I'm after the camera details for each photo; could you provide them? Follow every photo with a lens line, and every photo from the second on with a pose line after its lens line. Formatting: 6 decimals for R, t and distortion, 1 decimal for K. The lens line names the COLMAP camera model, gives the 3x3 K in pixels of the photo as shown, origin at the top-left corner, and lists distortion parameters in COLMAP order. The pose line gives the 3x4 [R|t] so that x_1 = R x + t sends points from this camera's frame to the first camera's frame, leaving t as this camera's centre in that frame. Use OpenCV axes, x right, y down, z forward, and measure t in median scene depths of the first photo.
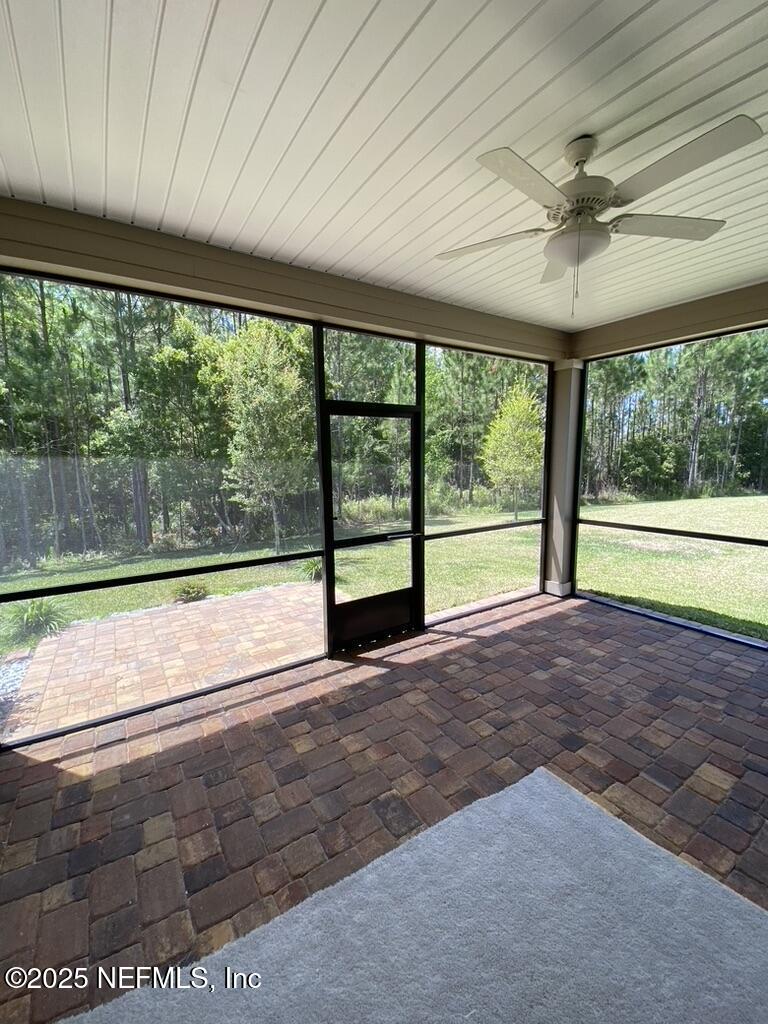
lens RADIAL K [[406.4, 0, 386.6], [0, 406.4, 508.9], [0, 0, 1]] dist [-0.018849, -0.000272]
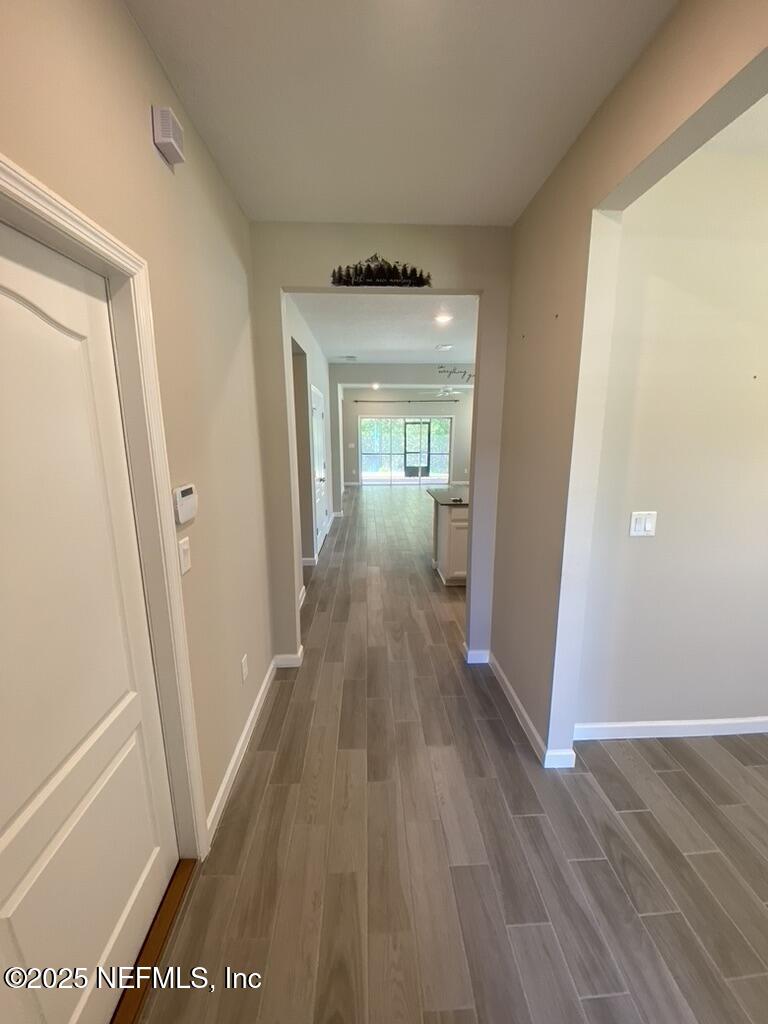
lens RADIAL K [[409.5, 0, 384.0], [0, 409.5, 512.0], [0, 0, 1]] dist [0.000602, -0.000059]
pose [[0.853424, 0.107959, -0.509914, 1.792259], [-0.071980, 0.993352, 0.089842, 0.303104], [0.516223, -0.039970, 0.855521, -2.693785]]
